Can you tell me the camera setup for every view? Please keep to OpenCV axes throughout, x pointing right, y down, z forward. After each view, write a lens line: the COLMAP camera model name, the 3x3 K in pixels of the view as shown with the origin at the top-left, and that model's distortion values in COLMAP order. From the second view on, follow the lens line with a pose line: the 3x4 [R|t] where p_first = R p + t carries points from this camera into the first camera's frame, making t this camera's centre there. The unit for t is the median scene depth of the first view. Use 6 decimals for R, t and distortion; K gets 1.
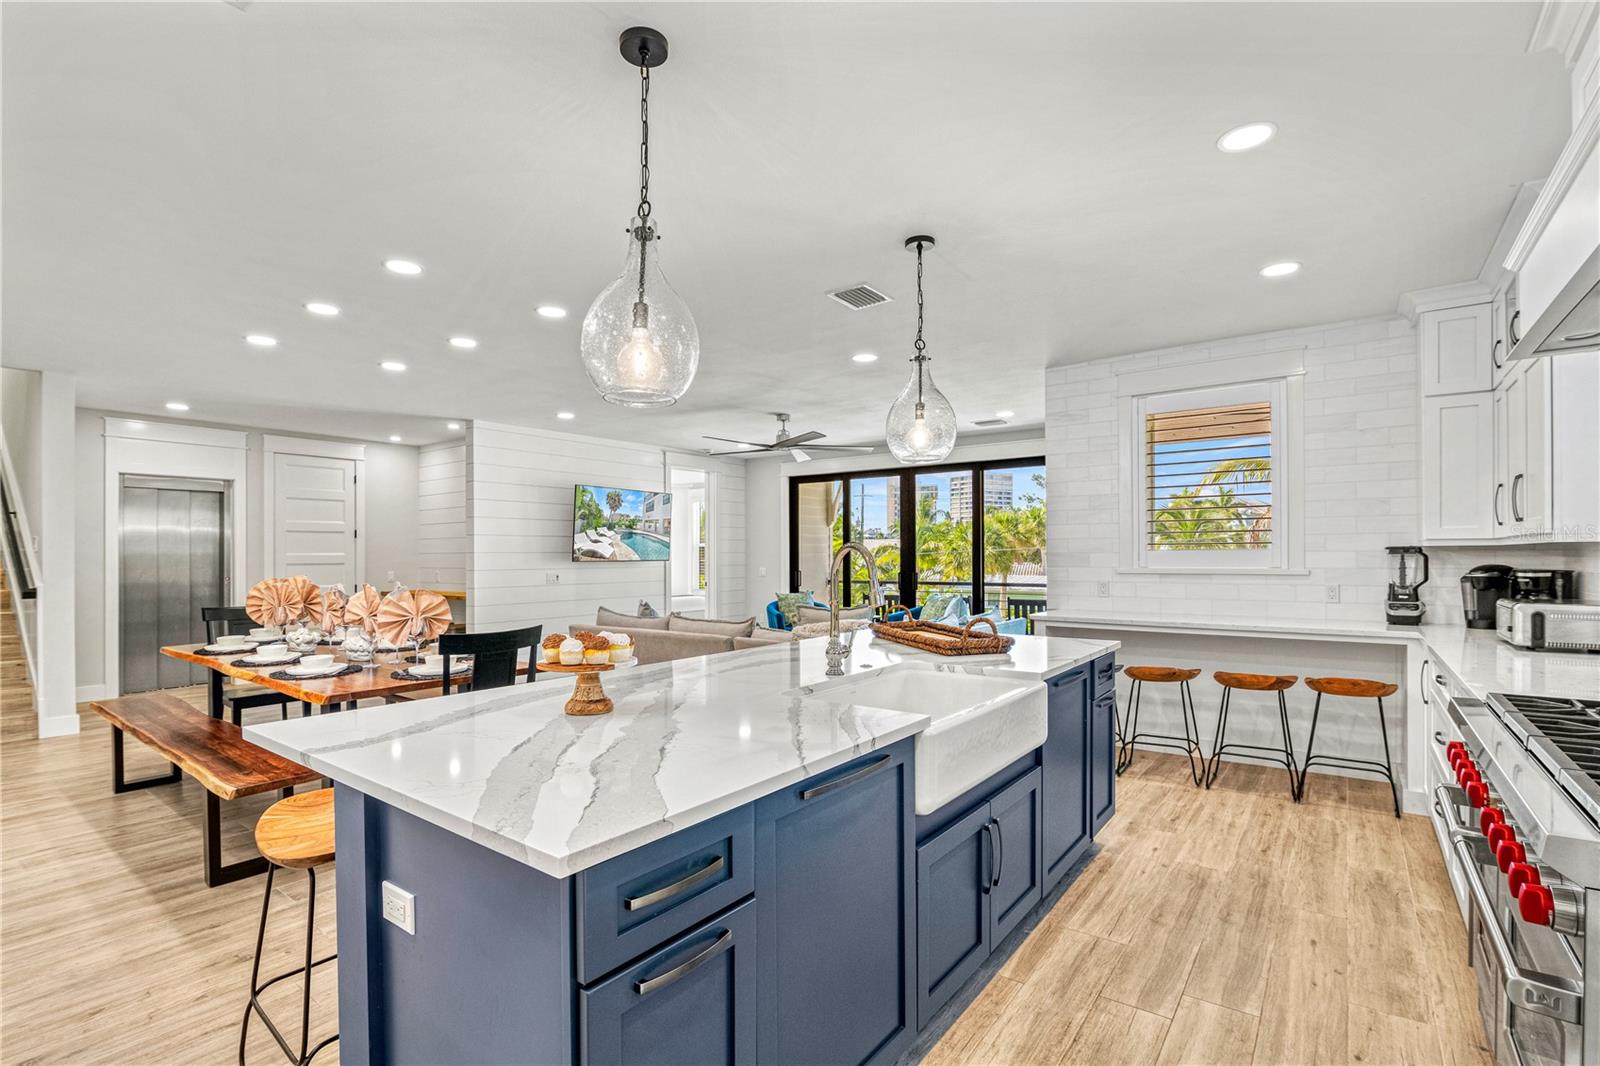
lens RADIAL K [[738.3, 0, 804.5], [0, 738.3, 548.6], [0, 0, 1]] dist [-0.012690, -0.000319]
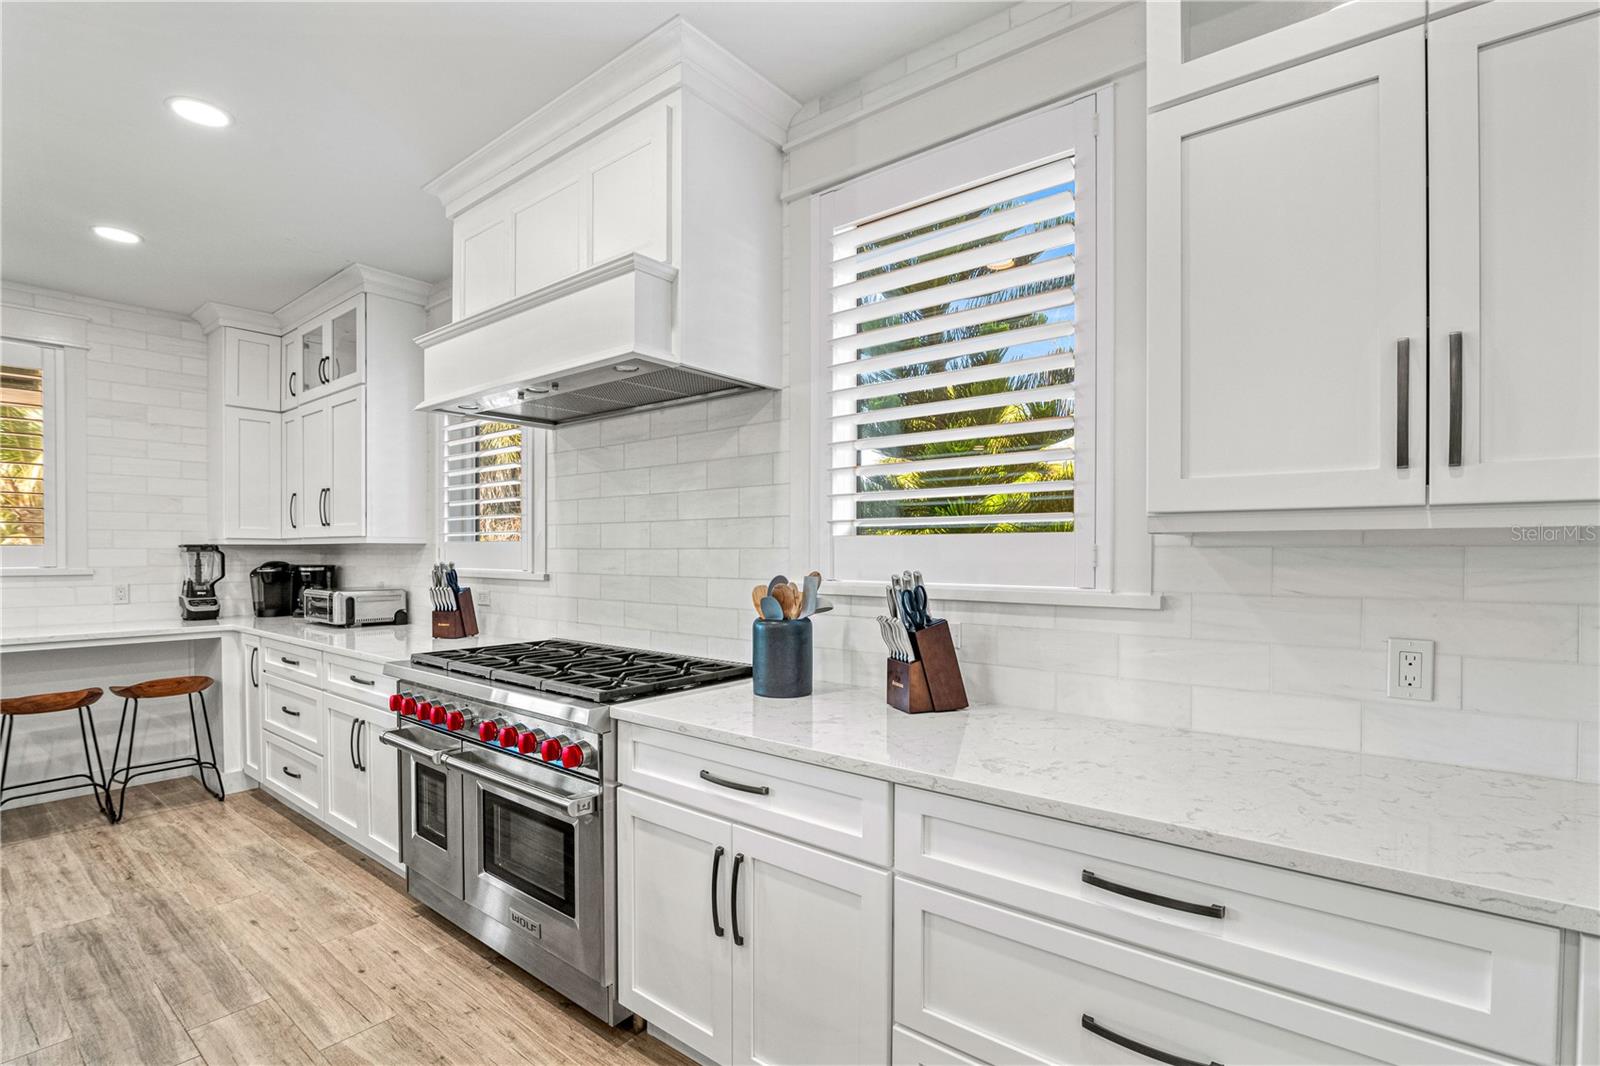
lens RADIAL K [[738.3, 0, 804.2], [0, 738.3, 557.4], [0, 0, 1]] dist [-0.012690, -0.000319]
pose [[0.047934, -0.003943, 0.998843, -0.220192], [-0.010255, 0.999938, 0.004439, 0.002186], [-0.998798, -0.010456, 0.047891, 0.118680]]
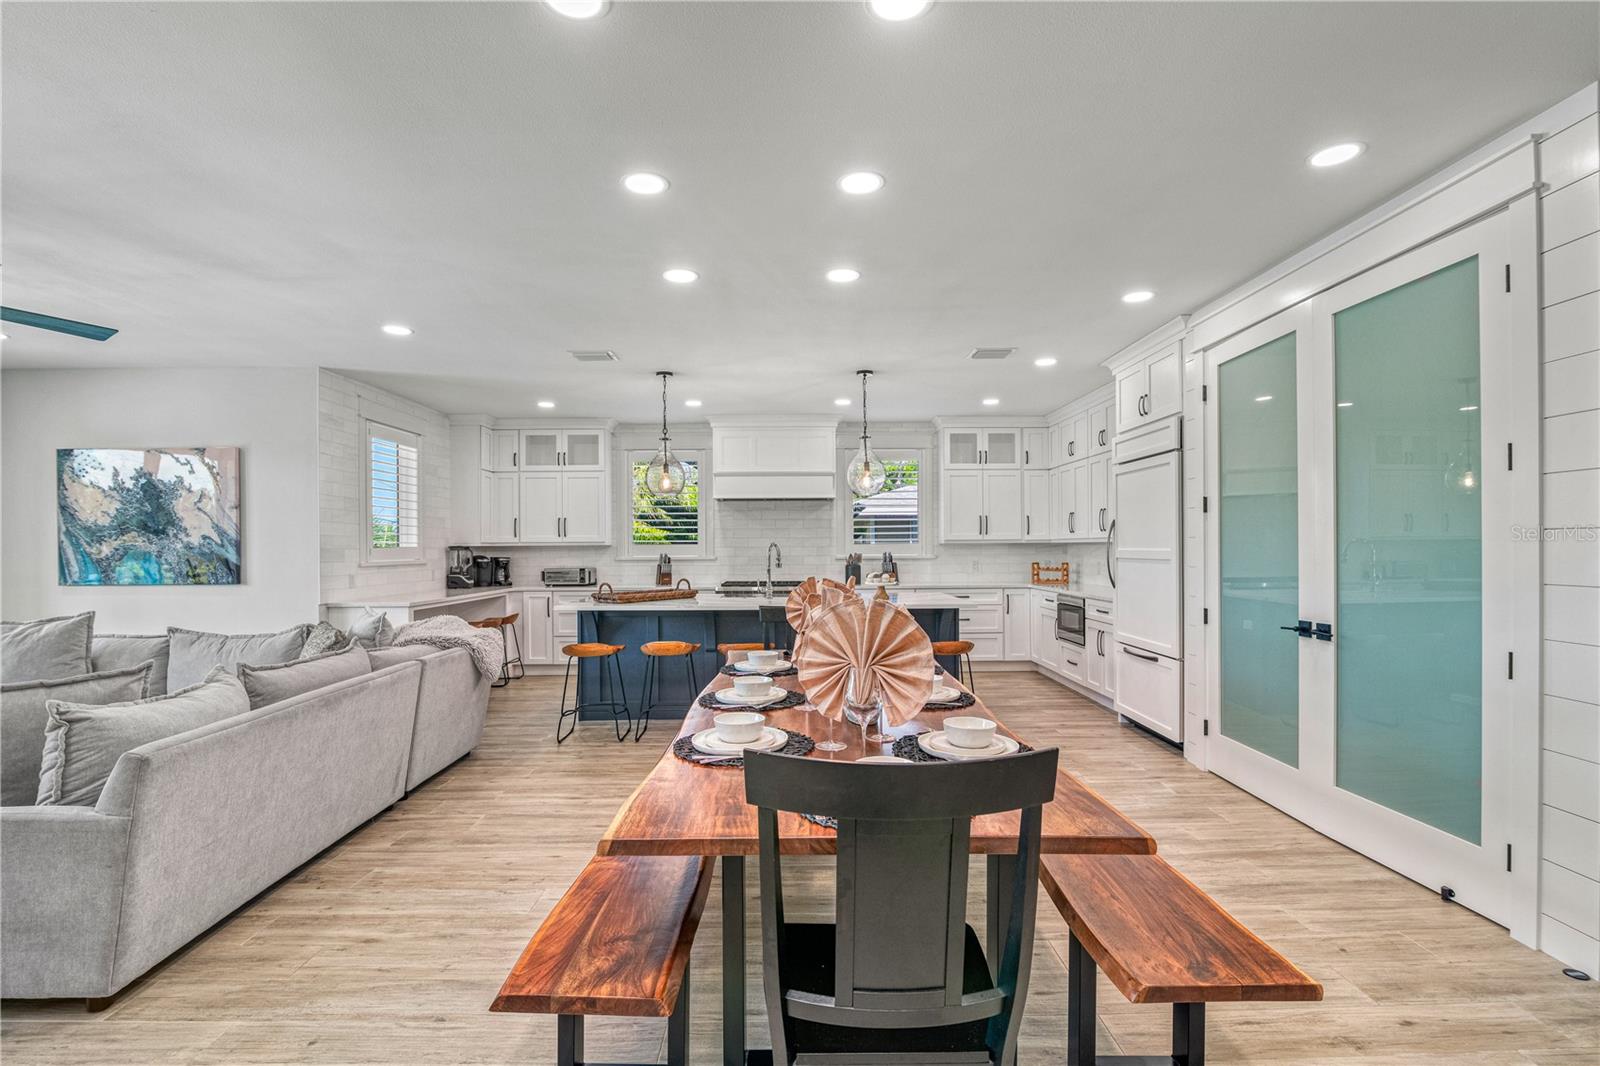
lens RADIAL K [[738.3, 0, 799.1], [0, 738.3, 543.3], [0, 0, 1]] dist [-0.012690, -0.000319]
pose [[-0.604704, 0.011698, 0.796364, -1.411973], [0.002741, 0.999917, -0.012608, 0.016228], [-0.796446, -0.005441, -0.604686, 1.768324]]
